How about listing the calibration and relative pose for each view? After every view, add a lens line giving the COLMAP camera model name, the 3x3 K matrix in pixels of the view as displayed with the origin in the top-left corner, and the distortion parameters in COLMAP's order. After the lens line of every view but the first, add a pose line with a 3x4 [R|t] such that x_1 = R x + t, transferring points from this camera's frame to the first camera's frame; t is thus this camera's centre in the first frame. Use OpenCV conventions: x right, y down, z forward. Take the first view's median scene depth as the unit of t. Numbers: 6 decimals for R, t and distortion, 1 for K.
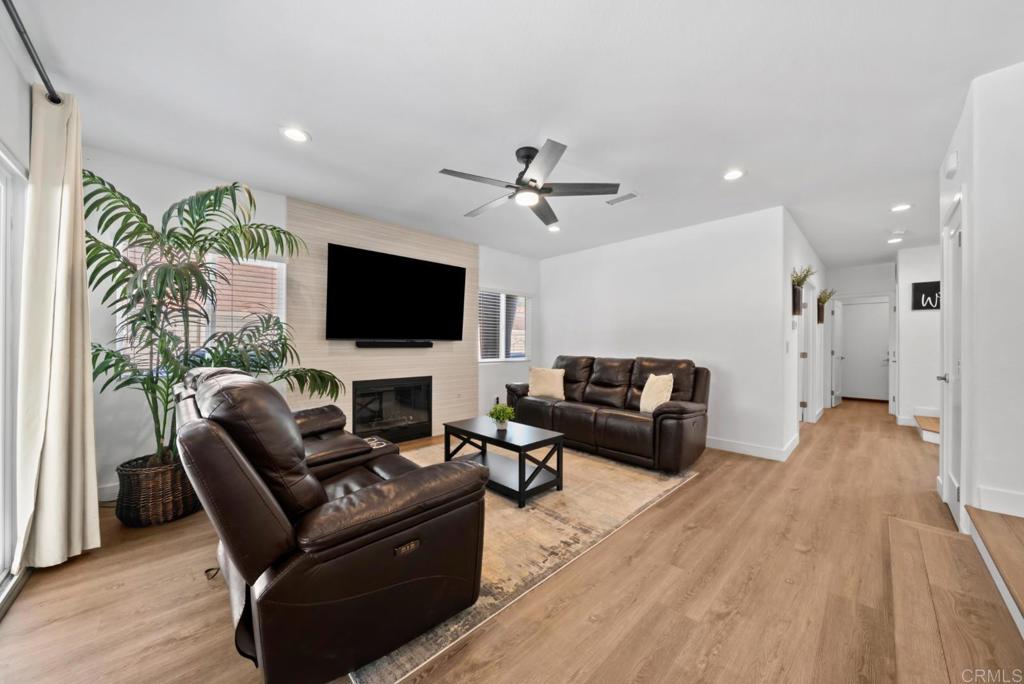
lens RADIAL K [[353.9, 0, 511.3], [0, 353.9, 345.9], [0, 0, 1]] dist [-0.001275, -0.000091]
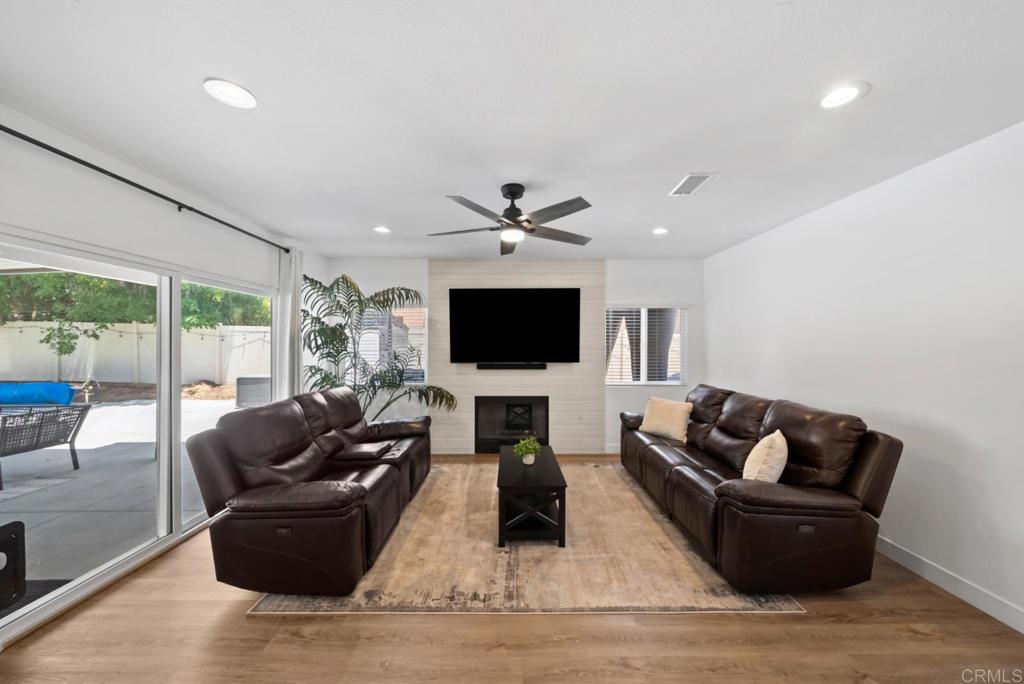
lens RADIAL K [[354.9, 0, 510.4], [0, 354.9, 346.7], [0, 0, 1]] dist [-0.002036, -0.000079]
pose [[0.724653, 0.001090, -0.689113, 0.590784], [-0.000033, 0.999999, 0.001547, -0.089278], [0.689114, -0.001098, 0.724652, 0.231802]]
